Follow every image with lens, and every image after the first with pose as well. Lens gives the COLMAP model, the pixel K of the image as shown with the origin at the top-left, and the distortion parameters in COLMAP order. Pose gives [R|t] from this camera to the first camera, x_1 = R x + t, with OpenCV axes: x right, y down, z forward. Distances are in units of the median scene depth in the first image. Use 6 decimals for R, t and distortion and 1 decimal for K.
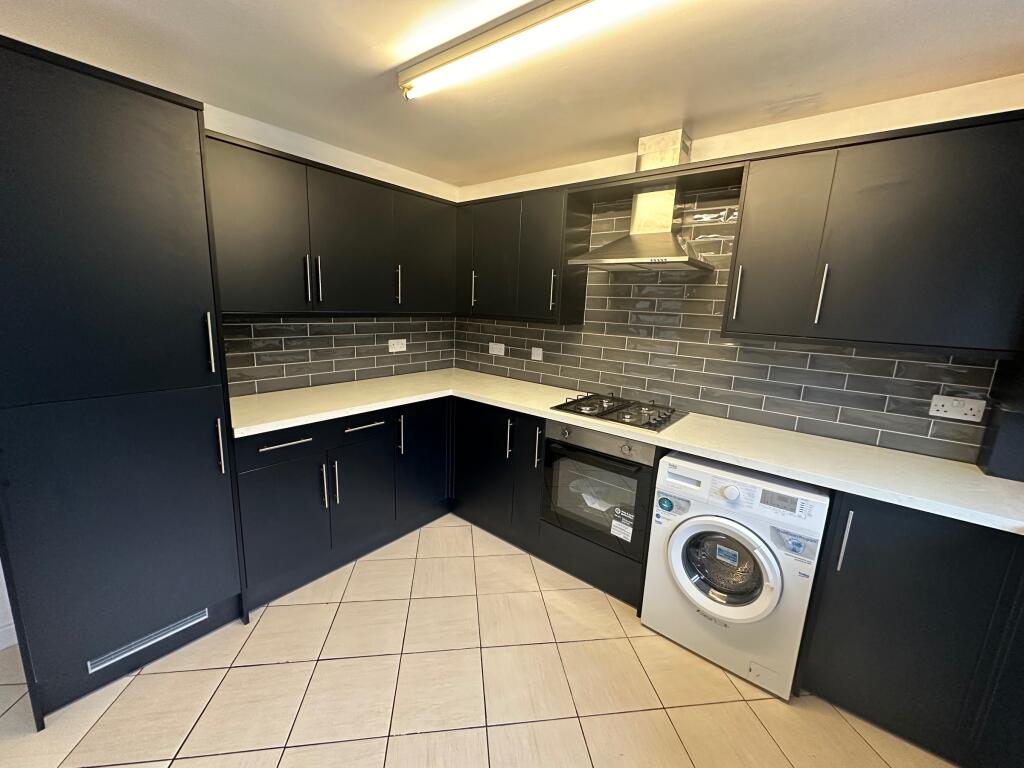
lens RADIAL K [[410.9, 0, 511.9], [0, 410.9, 382.3], [0, 0, 1]] dist [0.008209, 0.000549]
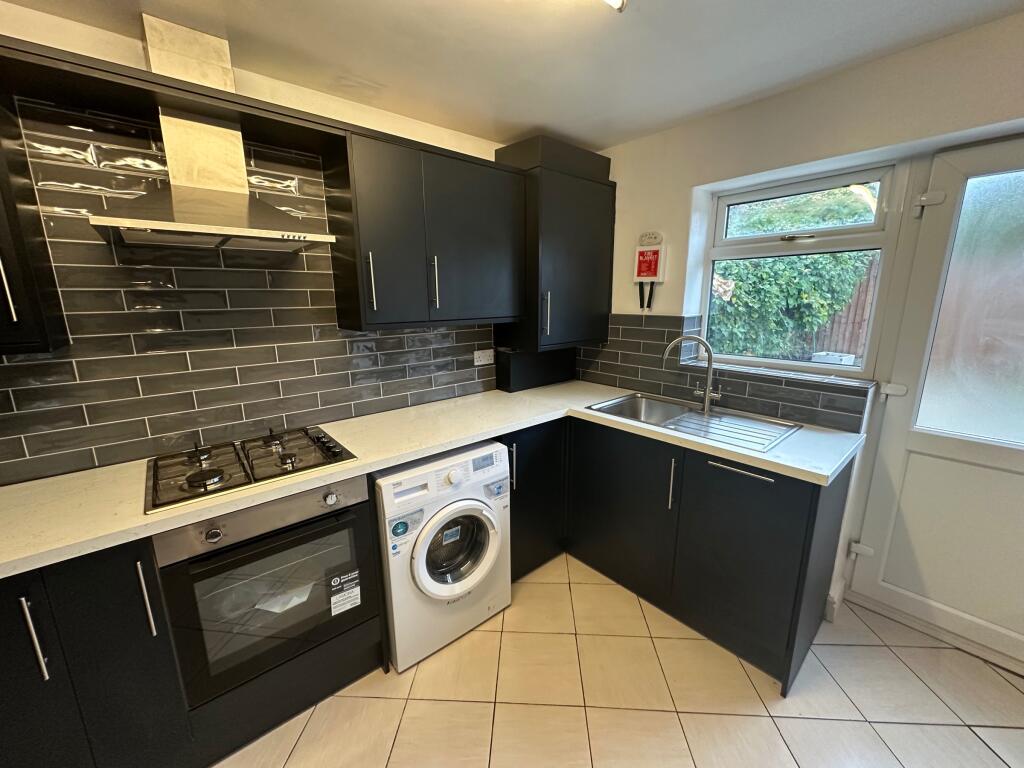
lens RADIAL K [[410.9, 0, 515.8], [0, 410.9, 383.0], [0, 0, 1]] dist [0.008209, 0.000549]
pose [[0.190625, -0.249736, 0.949365, -0.316566], [0.202493, 0.956304, 0.210902, -0.127460], [-0.960551, 0.152037, 0.232865, 0.501879]]
